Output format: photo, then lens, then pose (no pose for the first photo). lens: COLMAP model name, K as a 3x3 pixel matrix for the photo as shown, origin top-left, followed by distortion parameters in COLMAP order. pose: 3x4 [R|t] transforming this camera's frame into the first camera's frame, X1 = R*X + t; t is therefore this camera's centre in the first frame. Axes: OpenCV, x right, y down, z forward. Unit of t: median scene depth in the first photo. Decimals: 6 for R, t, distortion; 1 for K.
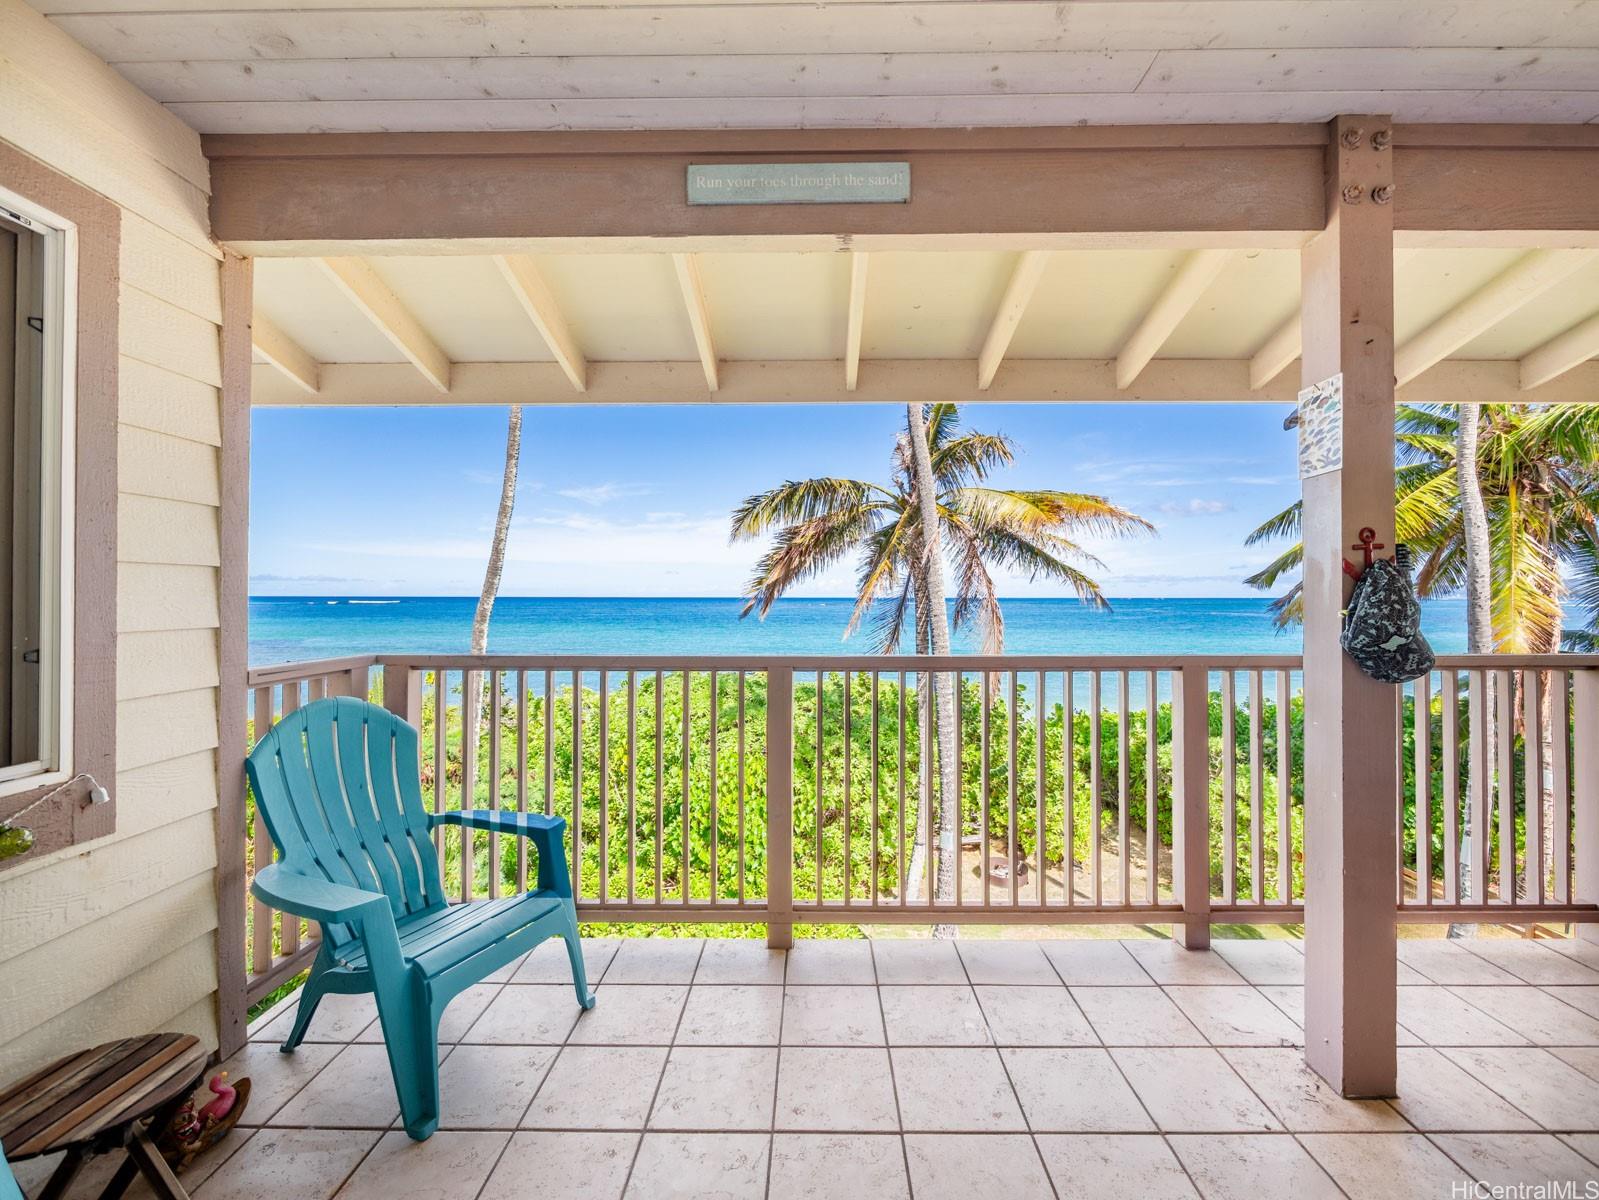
lens RADIAL K [[670.1, 0, 797.4], [0, 670.1, 594.8], [0, 0, 1]] dist [-0.007898, 0.001566]
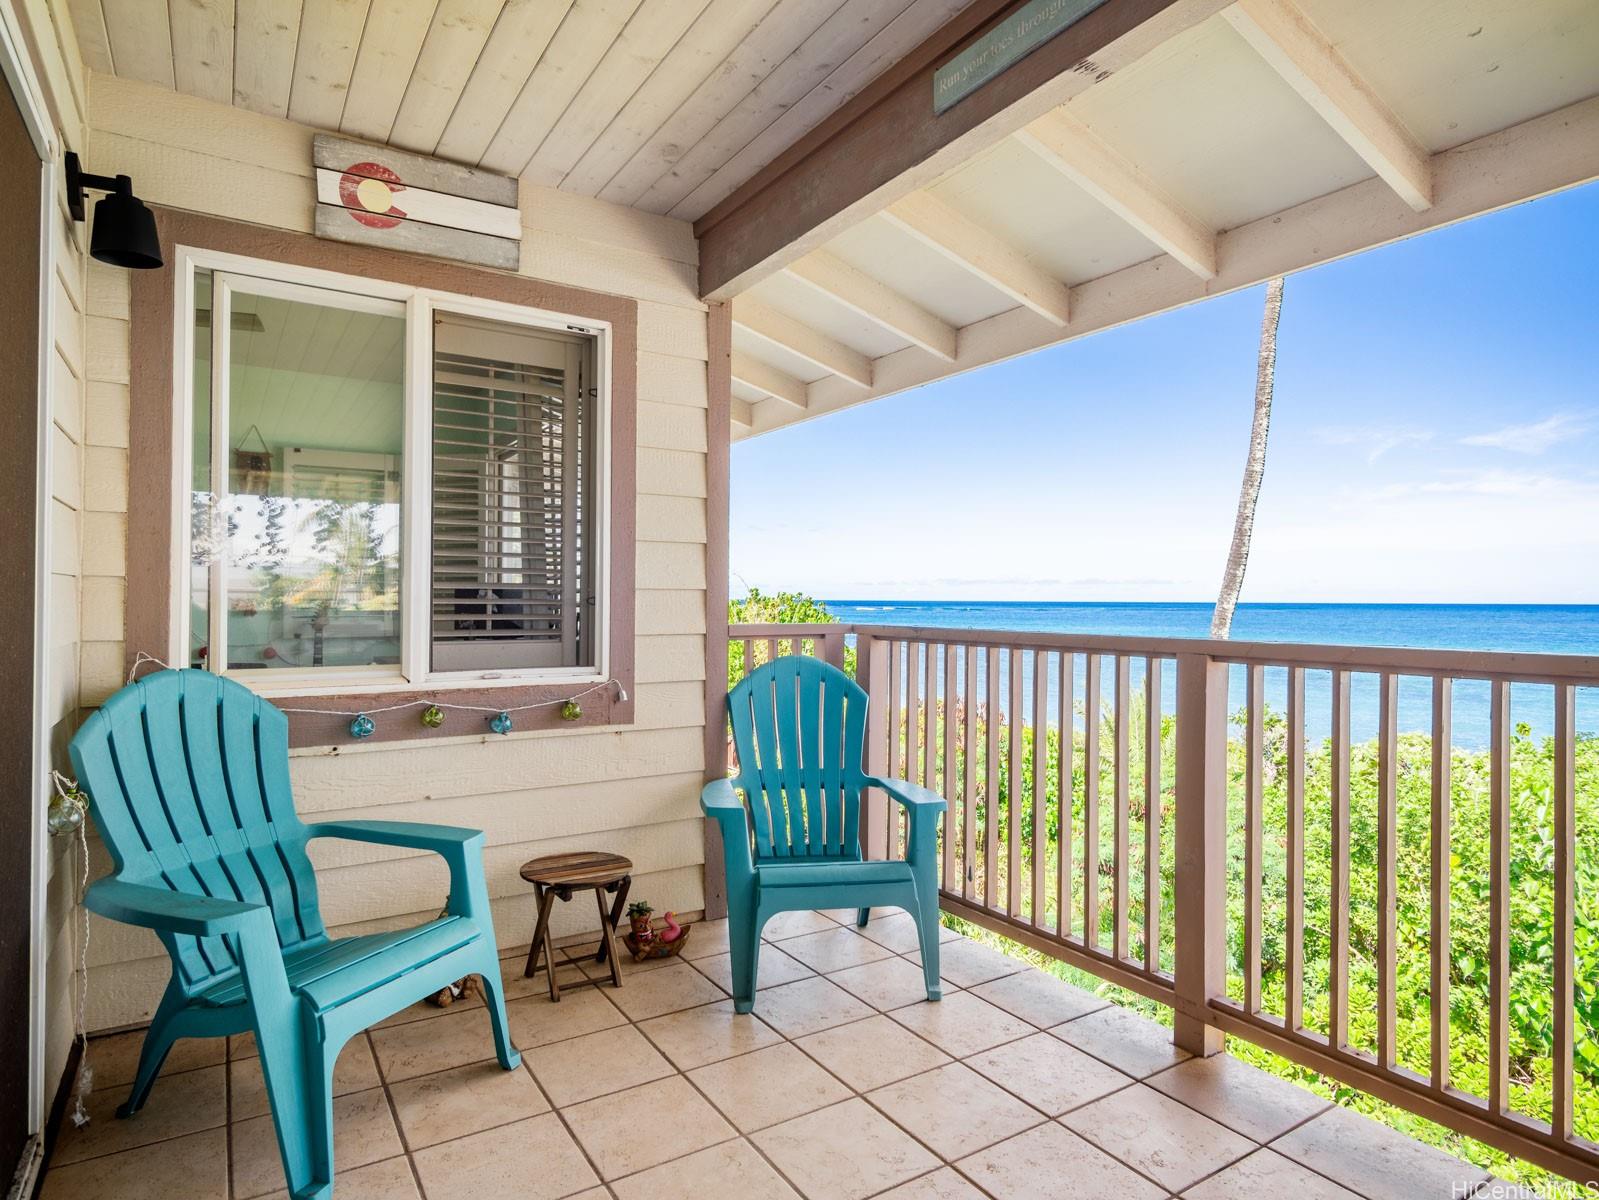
lens RADIAL K [[897.9, 0, 811.0], [0, 897.9, 594.0], [0, 0, 1]] dist [0.006333, 0.000294]
pose [[0.561572, -0.003466, -0.827421, 0.543766], [-0.002570, 0.999979, -0.005934, 0.051283], [0.827424, 0.005459, 0.561551, 0.129877]]
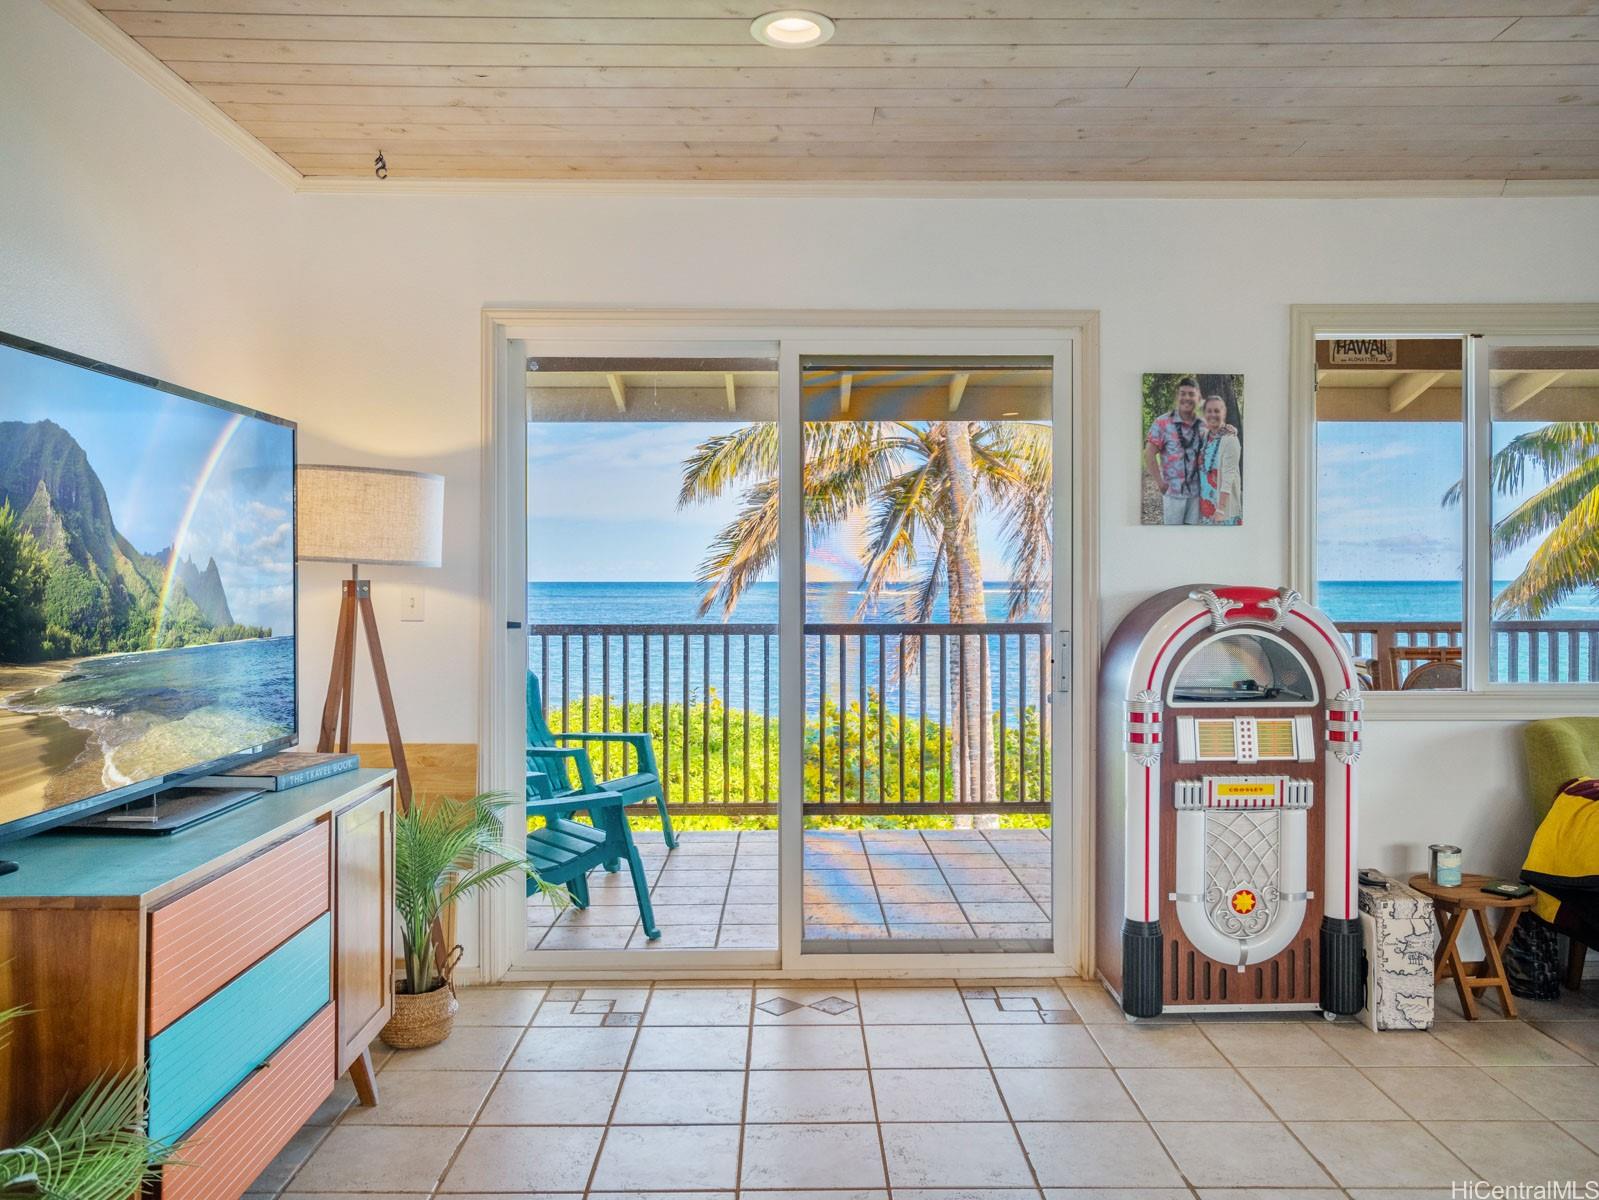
lens RADIAL K [[1266.6, 0, 808.0], [0, 1266.6, 589.2], [0, 0, 1]] dist [0.006667, 0.020788]
pose [[0.999161, -0.002460, 0.040887, -0.100513], [0.002095, 0.999958, 0.008974, -0.006439], [-0.040907, -0.008881, 0.999123, -1.660424]]
